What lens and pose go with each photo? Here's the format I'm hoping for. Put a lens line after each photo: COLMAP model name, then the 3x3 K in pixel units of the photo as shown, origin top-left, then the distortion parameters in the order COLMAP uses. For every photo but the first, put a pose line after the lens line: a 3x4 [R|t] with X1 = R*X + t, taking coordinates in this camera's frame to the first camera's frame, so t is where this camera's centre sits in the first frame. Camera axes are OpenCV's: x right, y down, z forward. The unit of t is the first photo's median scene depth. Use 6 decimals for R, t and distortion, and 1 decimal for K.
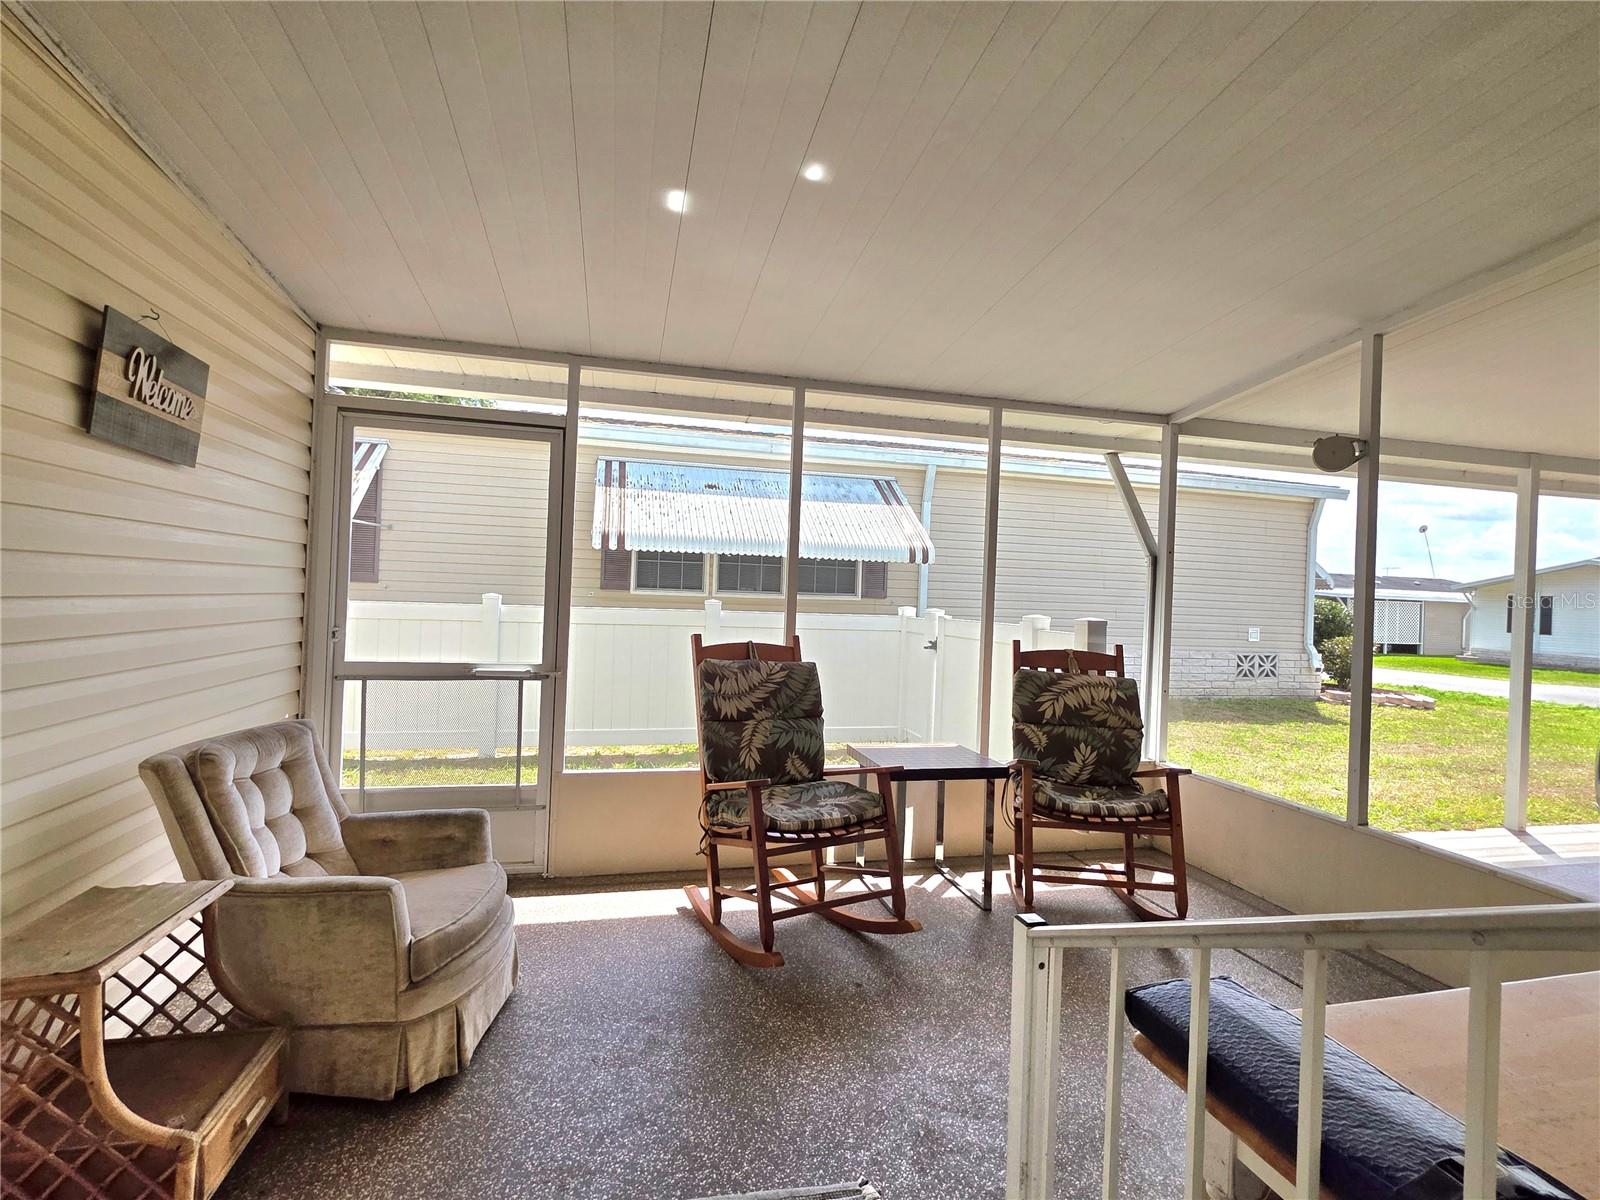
lens RADIAL K [[759.3, 0, 804.1], [0, 759.3, 599.6], [0, 0, 1]] dist [-0.000253, 0.002294]
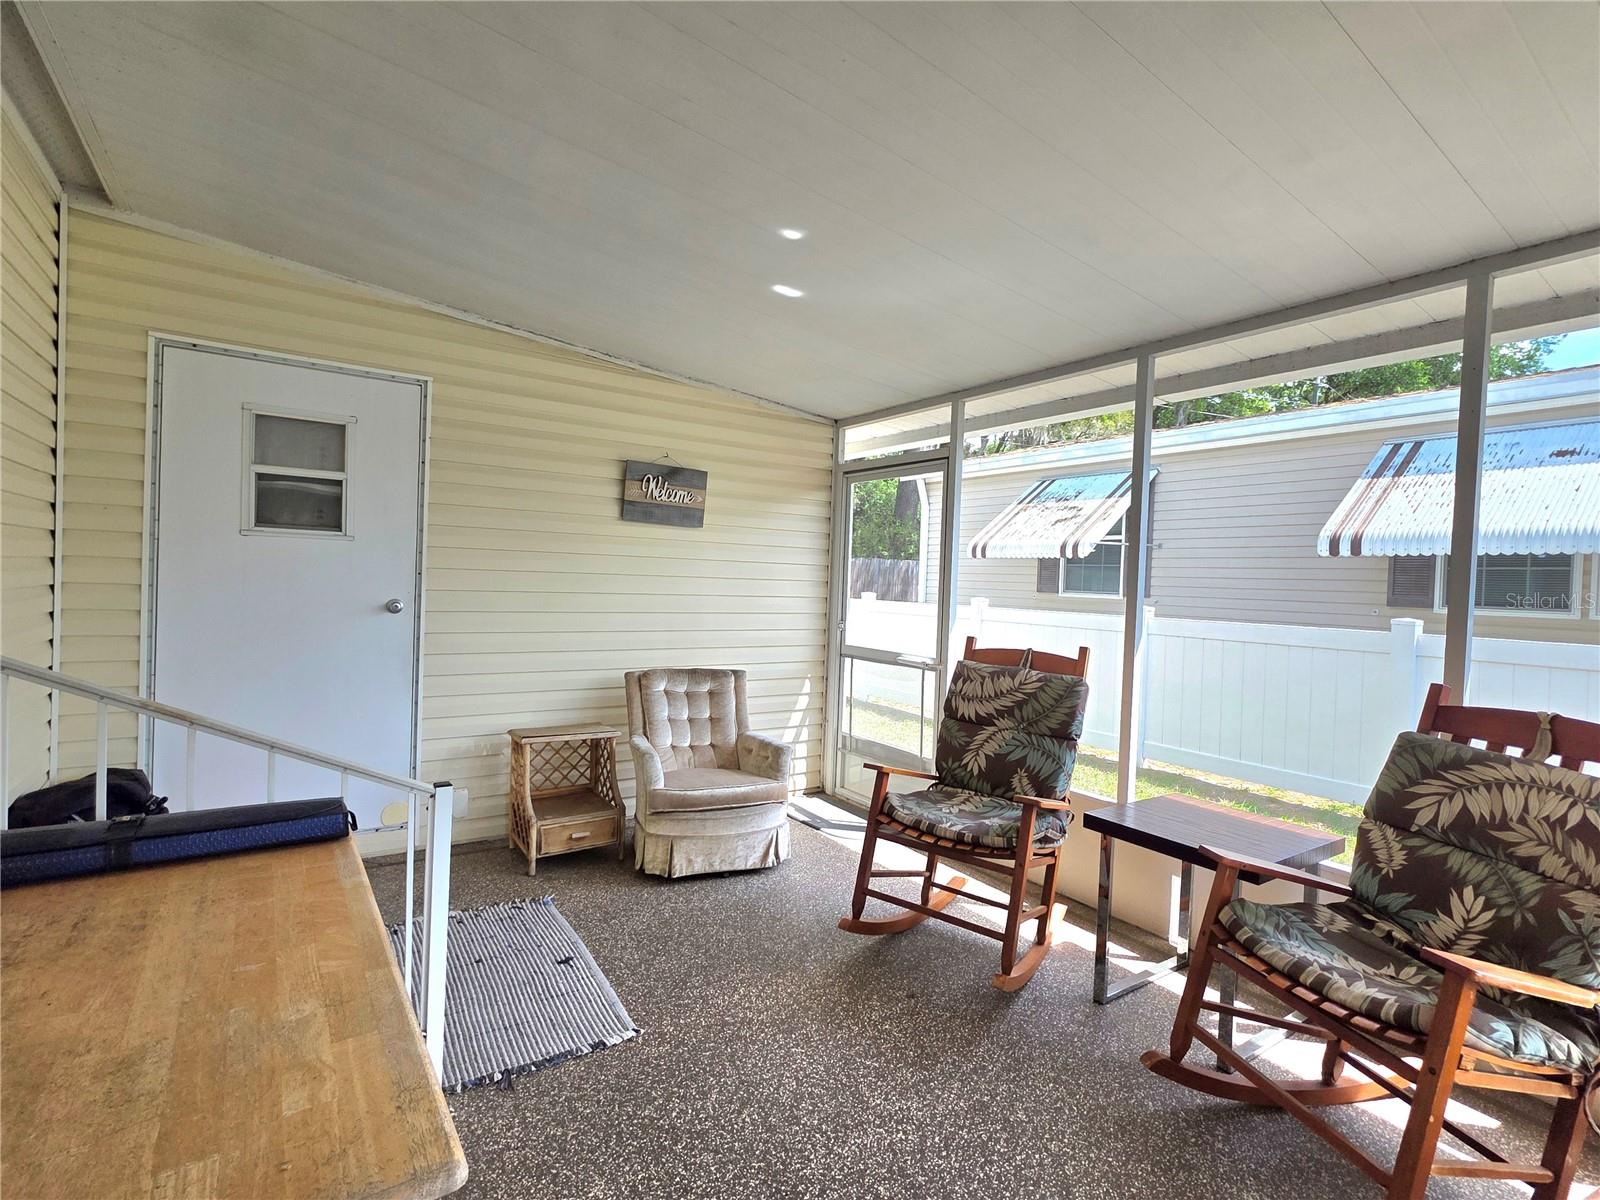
lens RADIAL K [[759.3, 0, 802.8], [0, 759.3, 597.4], [0, 0, 1]] dist [-0.000253, 0.002294]
pose [[0.354833, -0.000795, -0.934929, 0.734482], [-0.028471, 0.999527, -0.011655, 0.009898], [0.934496, 0.030754, 0.354643, 0.402799]]
